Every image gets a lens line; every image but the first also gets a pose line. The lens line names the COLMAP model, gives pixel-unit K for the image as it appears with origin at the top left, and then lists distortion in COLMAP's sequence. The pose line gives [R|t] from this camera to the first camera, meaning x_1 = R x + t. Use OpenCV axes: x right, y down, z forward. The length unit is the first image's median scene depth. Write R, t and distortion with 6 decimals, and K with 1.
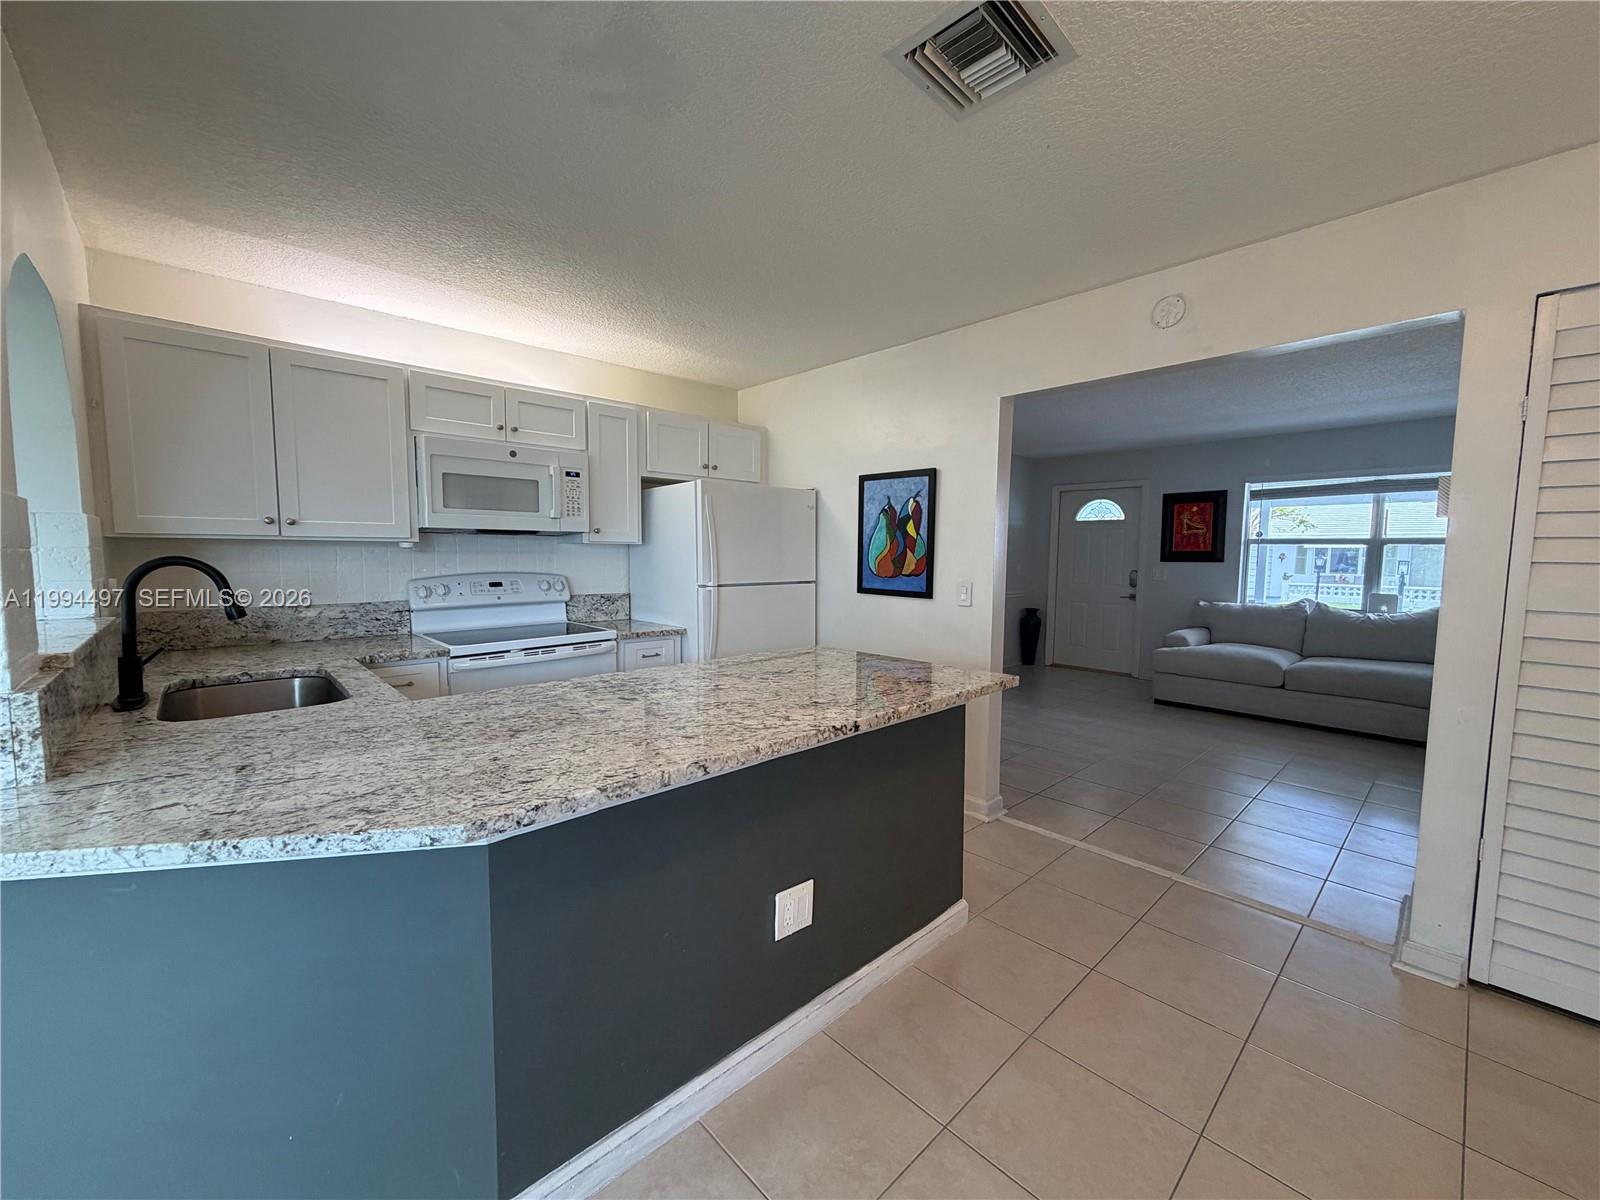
lens RADIAL K [[639.1, 0, 794.5], [0, 639.1, 603.0], [0, 0, 1]] dist [-0.000649, -0.000086]
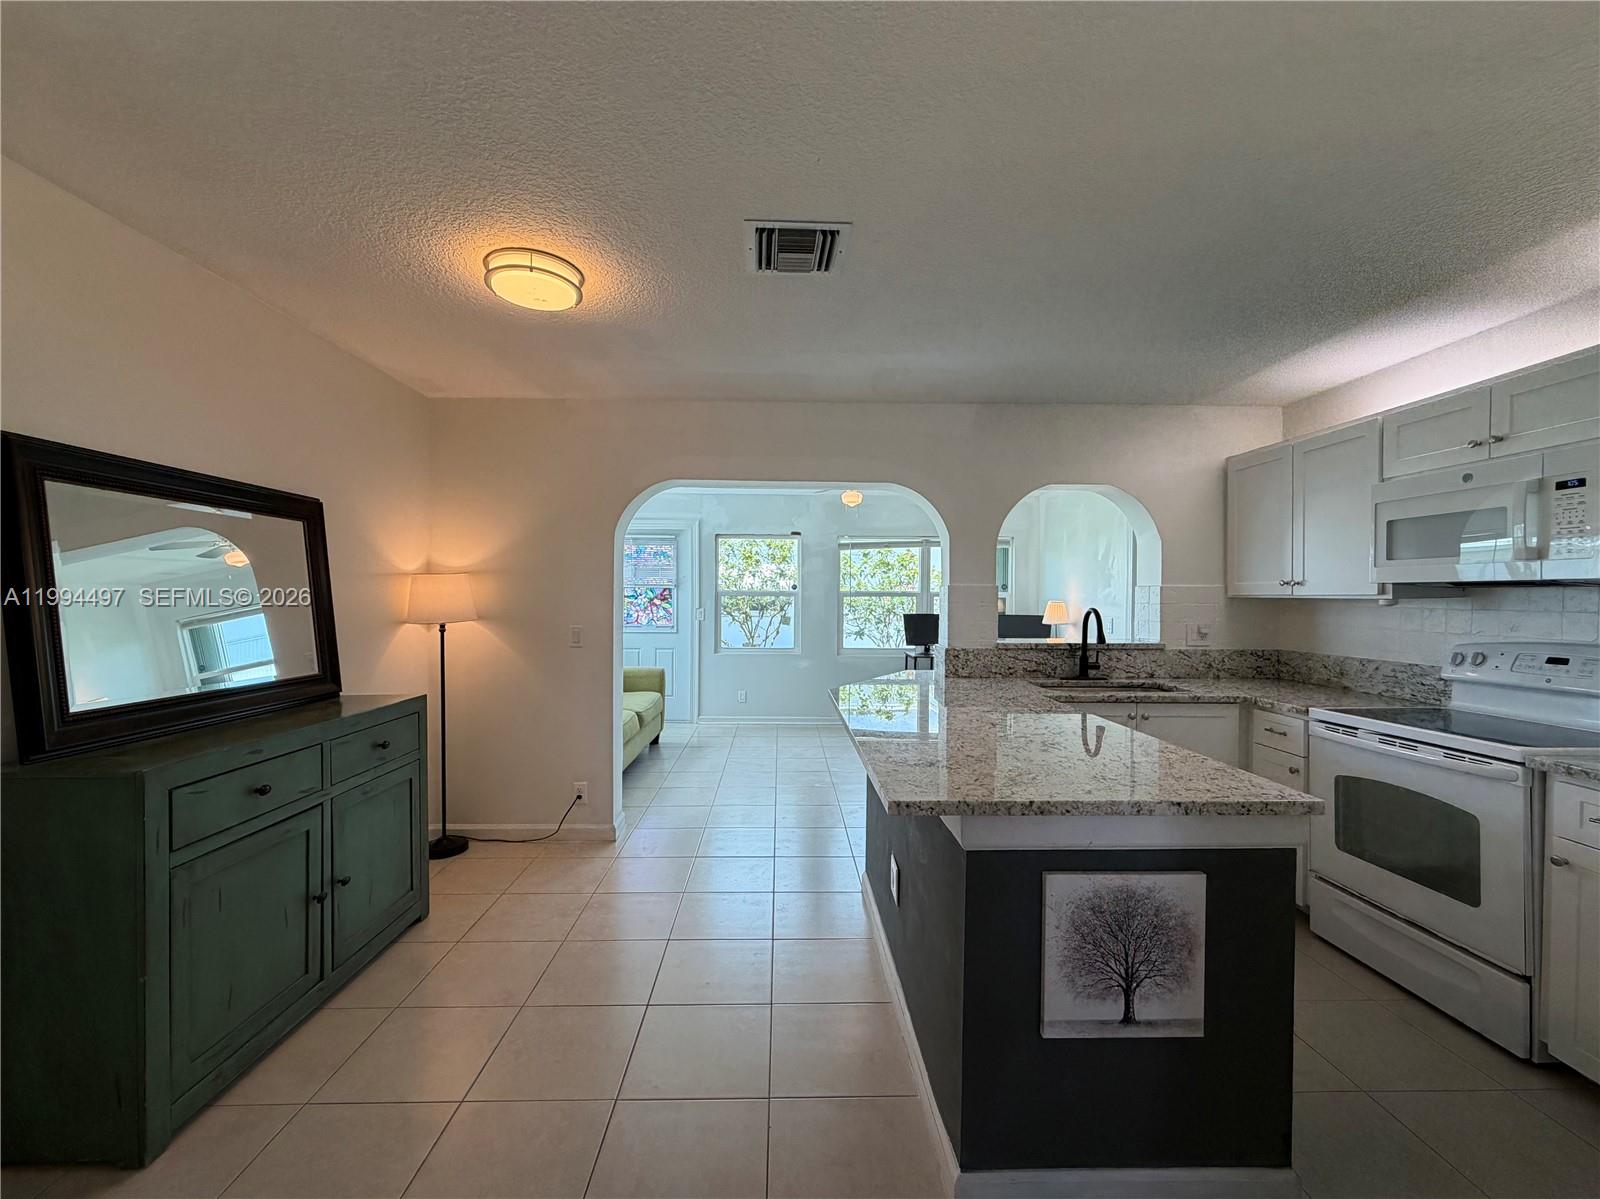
lens RADIAL K [[639.1, 0, 793.2], [0, 639.1, 601.4], [0, 0, 1]] dist [-0.000649, -0.000086]
pose [[-0.667823, -0.004898, -0.744304, 0.578509], [-0.070233, 0.995931, 0.056462, -0.074333], [0.740999, 0.089981, -0.665450, 0.862604]]
